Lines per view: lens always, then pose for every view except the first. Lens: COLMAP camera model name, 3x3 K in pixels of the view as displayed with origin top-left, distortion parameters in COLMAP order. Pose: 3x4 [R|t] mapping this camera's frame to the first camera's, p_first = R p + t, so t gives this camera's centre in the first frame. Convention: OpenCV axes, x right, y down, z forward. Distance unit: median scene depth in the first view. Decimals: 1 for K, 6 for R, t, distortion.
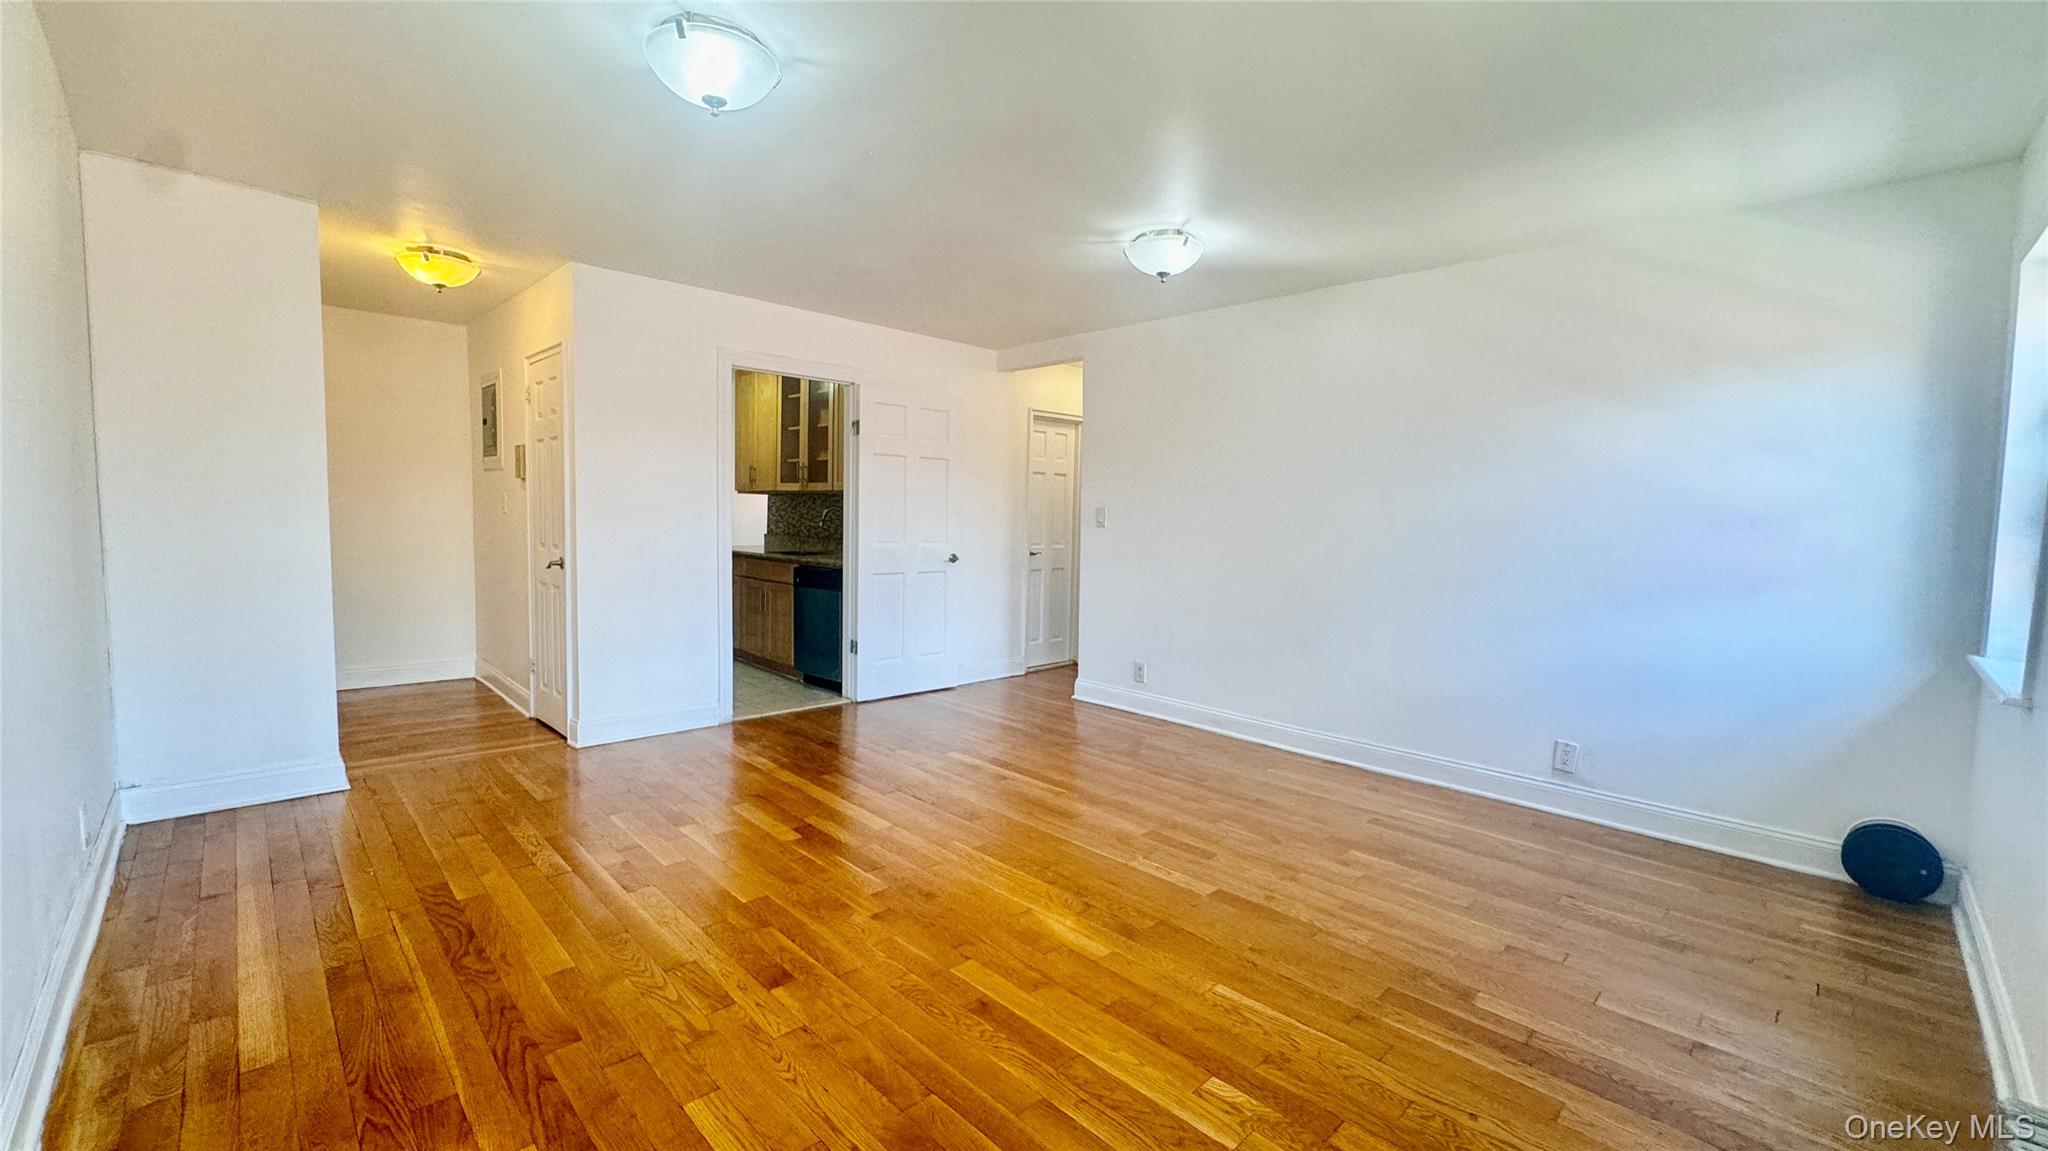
lens RADIAL K [[820.0, 0, 1022.5], [0, 820.0, 572.8], [0, 0, 1]] dist [-0.000839, -0.000008]
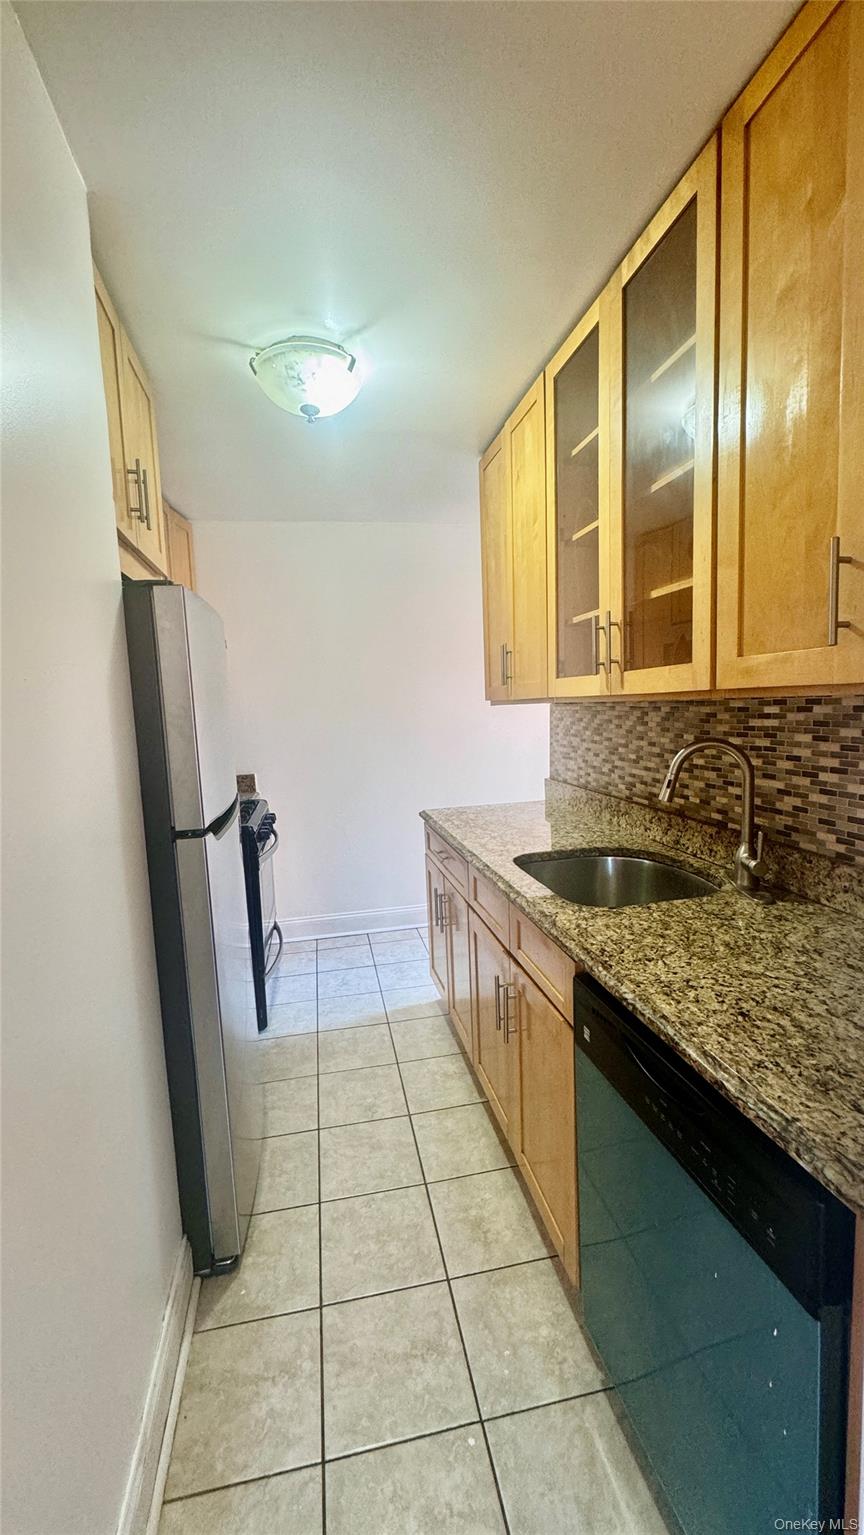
lens RADIAL K [[614.6, 0, 429.3], [0, 614.6, 765.6], [0, 0, 1]] dist [-0.000839, -0.000008]
pose [[0.837880, -0.006127, -0.545820, -0.185546], [0.024316, 0.999363, 0.026108, -0.077145], [0.545313, -0.035148, 0.837496, 0.721913]]
